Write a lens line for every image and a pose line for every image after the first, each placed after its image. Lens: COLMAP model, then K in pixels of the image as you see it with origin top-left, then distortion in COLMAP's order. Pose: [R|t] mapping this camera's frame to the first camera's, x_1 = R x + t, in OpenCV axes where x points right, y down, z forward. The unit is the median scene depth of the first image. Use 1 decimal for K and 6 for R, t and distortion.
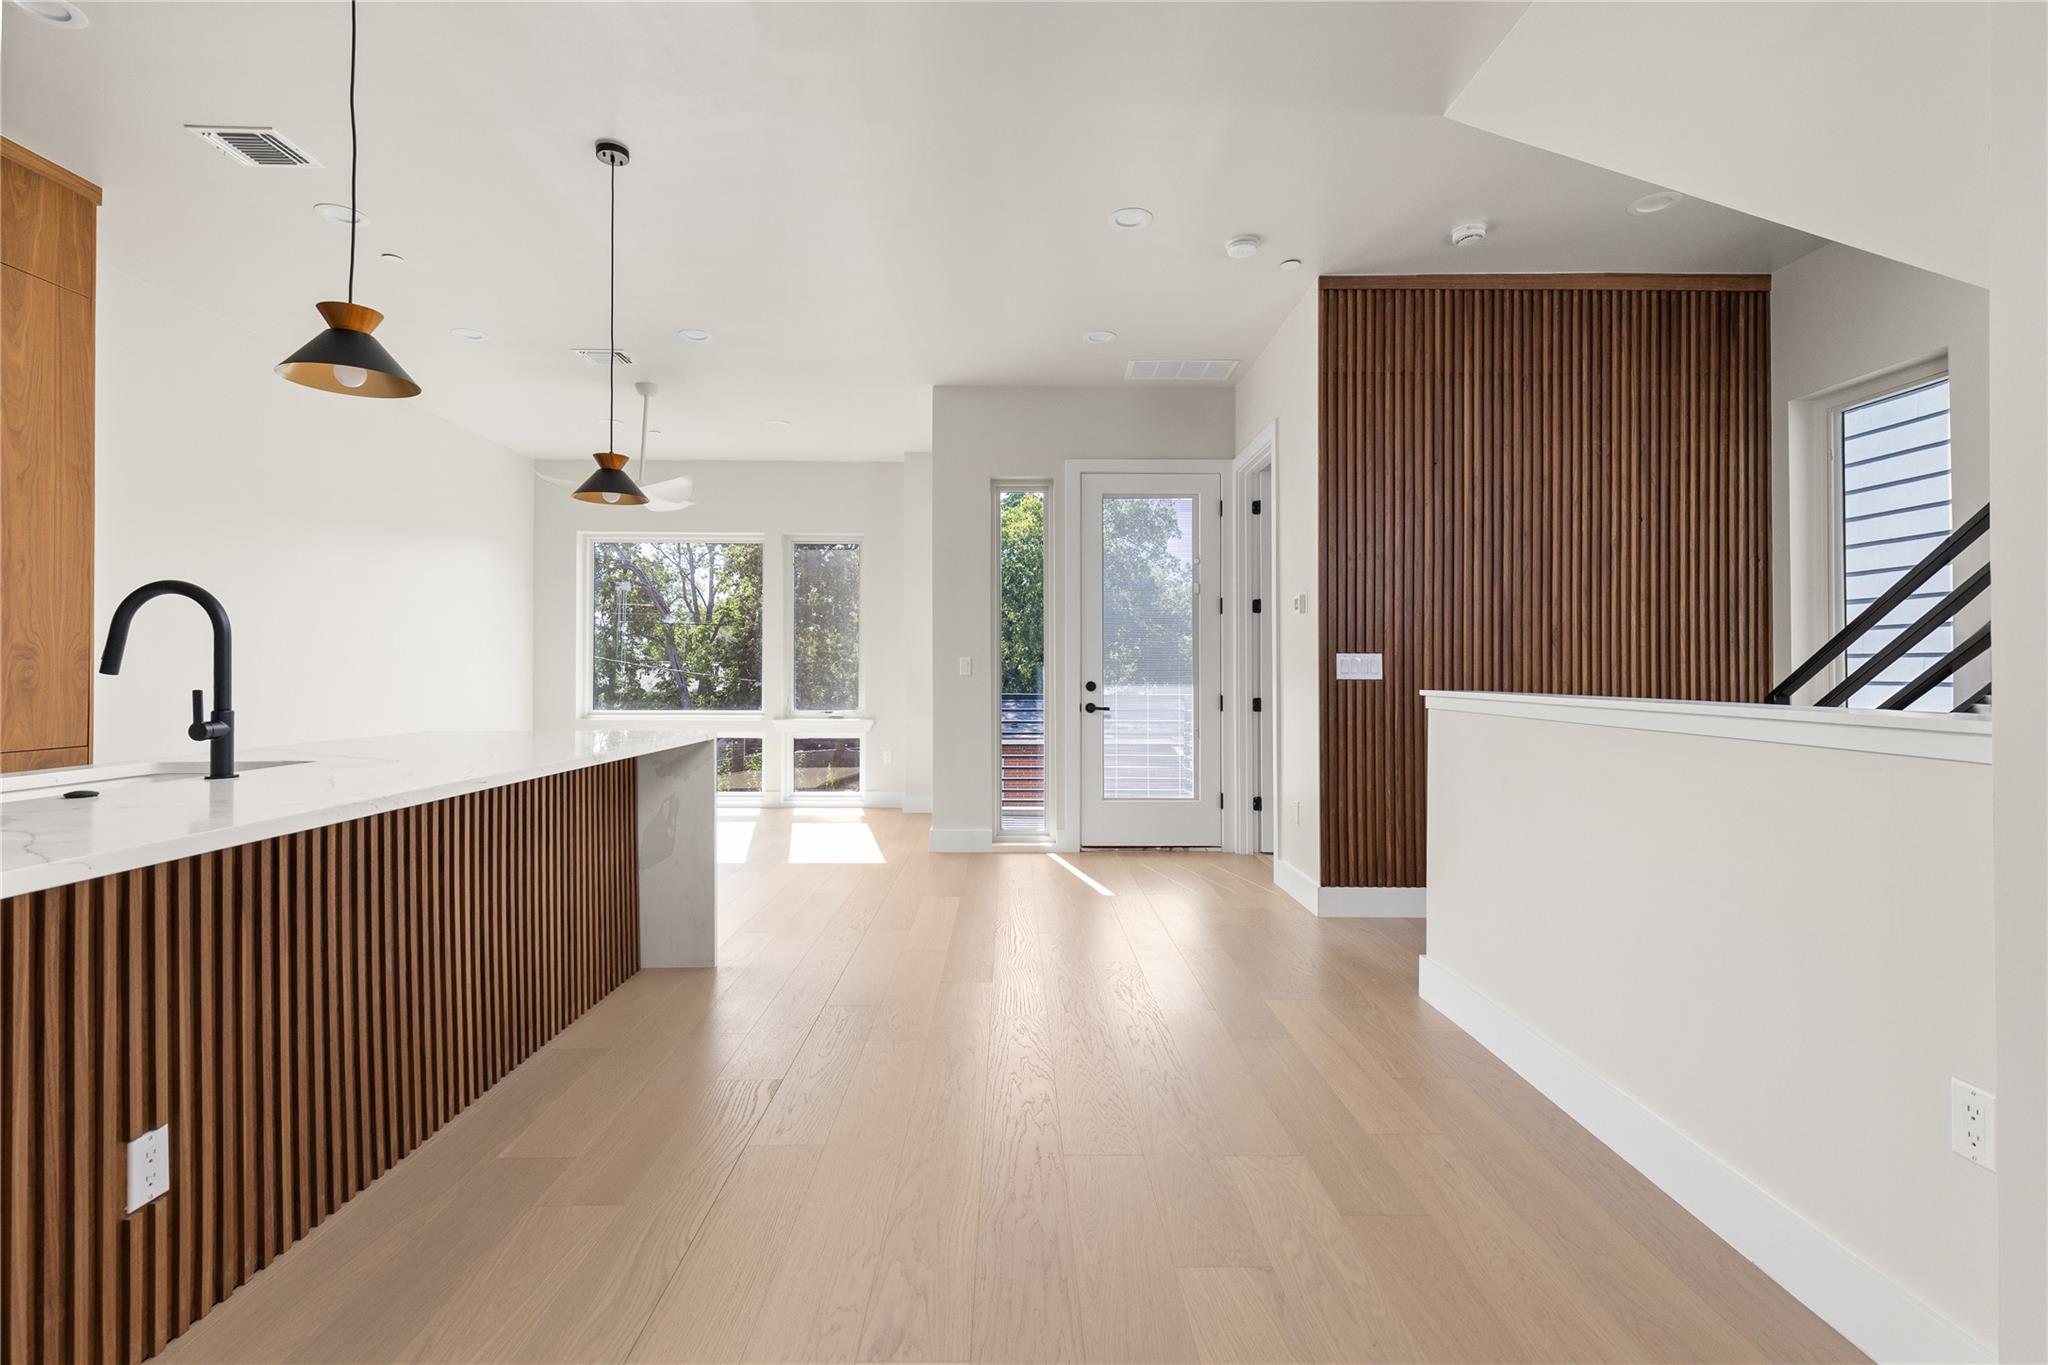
lens RADIAL K [[930.3, 0, 1024.0], [0, 930.3, 682.5], [0, 0, 1]] dist [-0.001252, -0.000272]
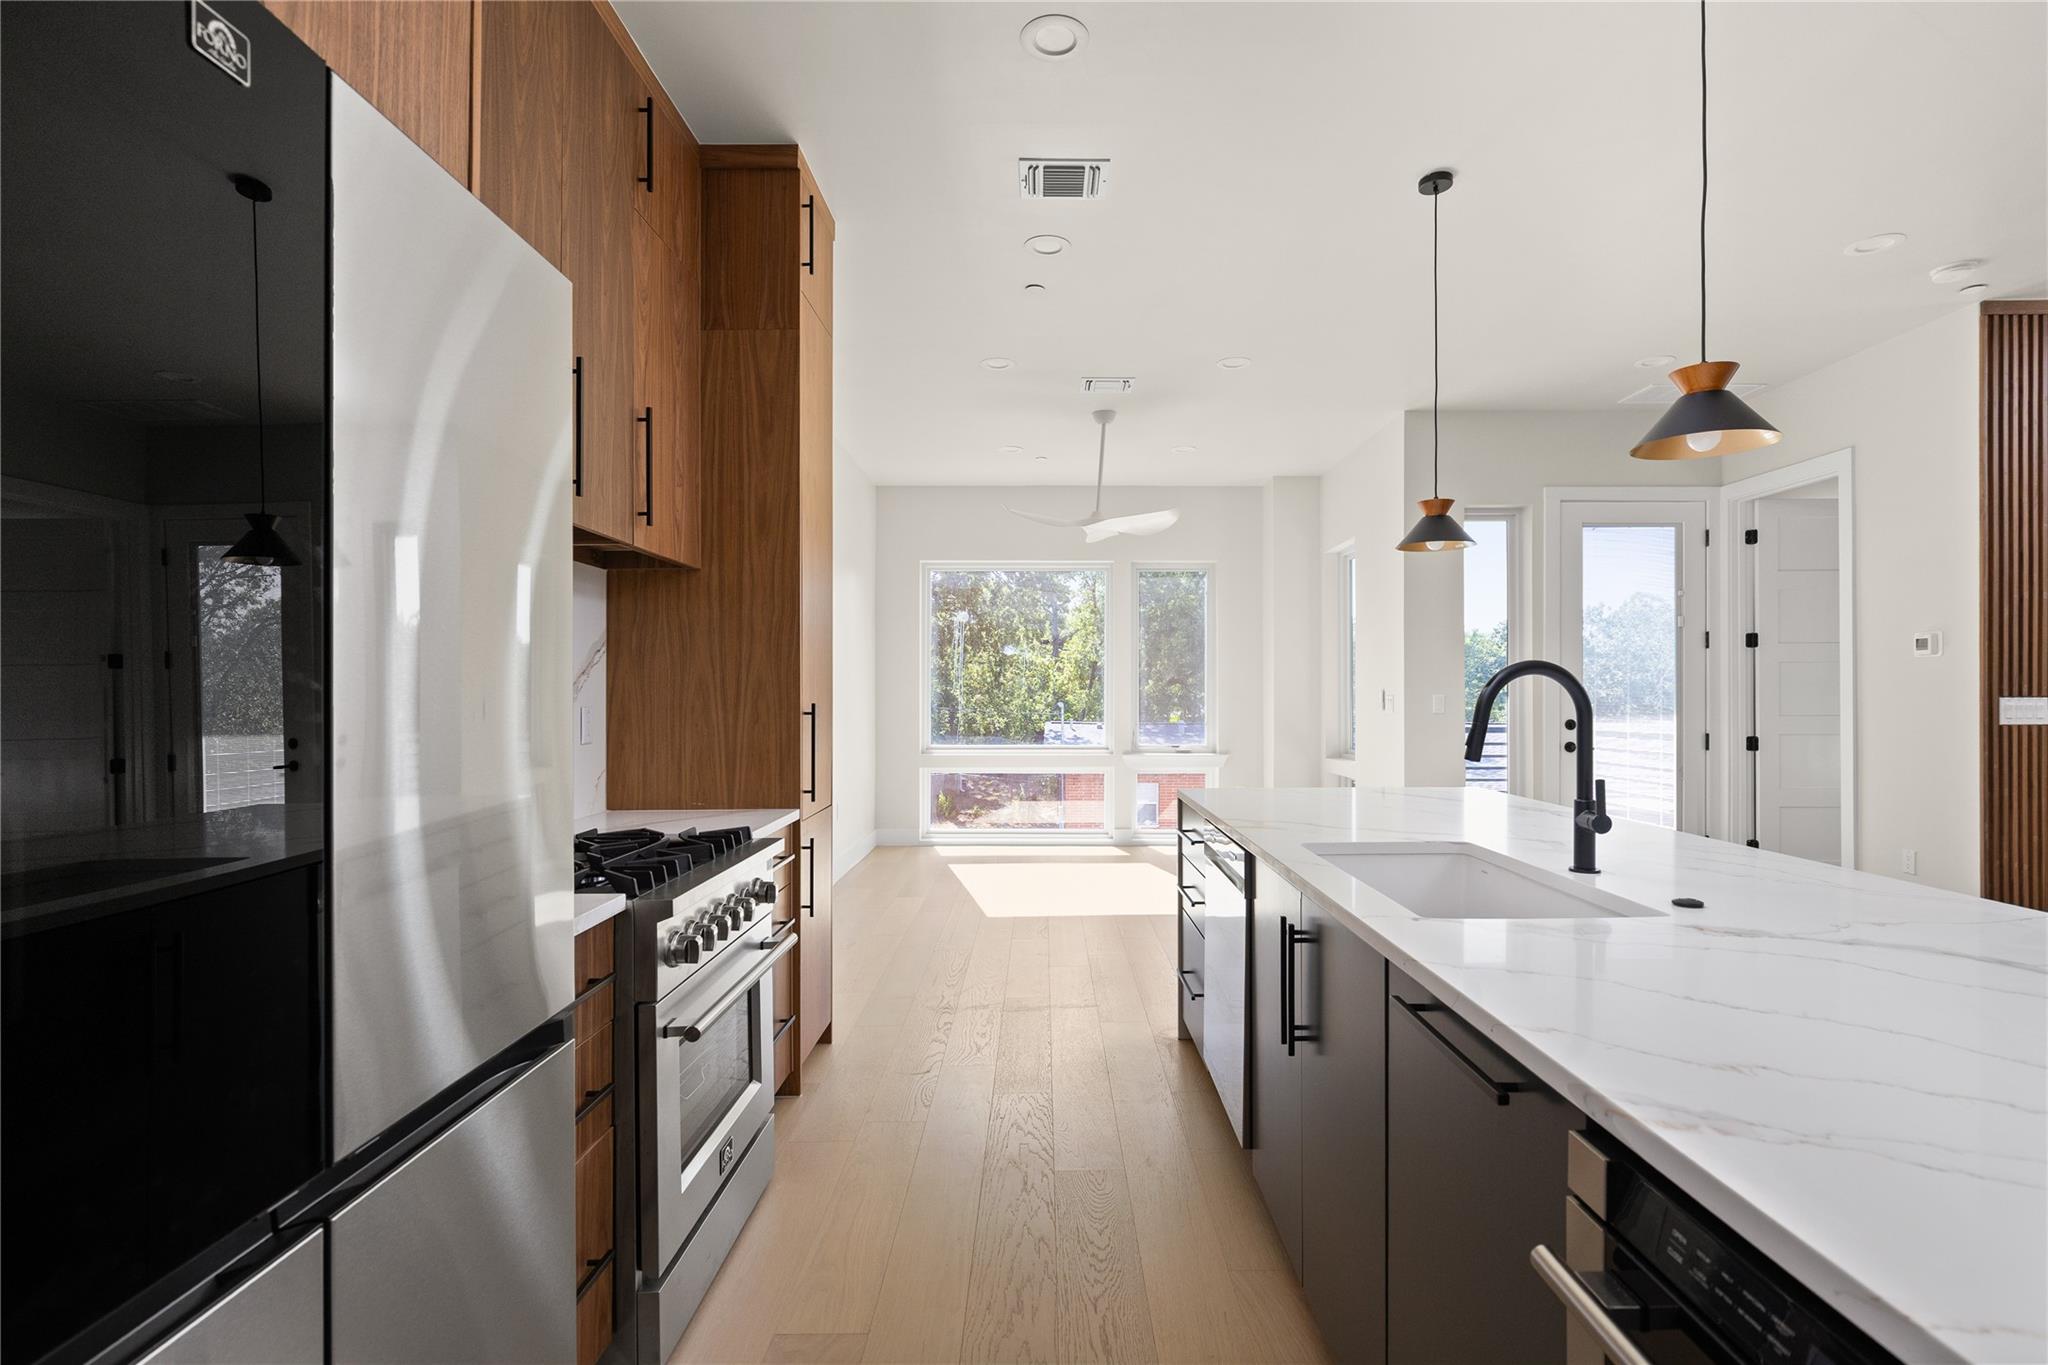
lens RADIAL K [[962.4, 0, 1030.7], [0, 962.4, 696.7], [0, 0, 1]] dist [0.001079, -0.000009]
pose [[0.999976, -0.003307, -0.006129, -0.648374], [0.003298, 0.999993, -0.001499, -0.033868], [0.006134, 0.001479, 0.999980, 0.008936]]
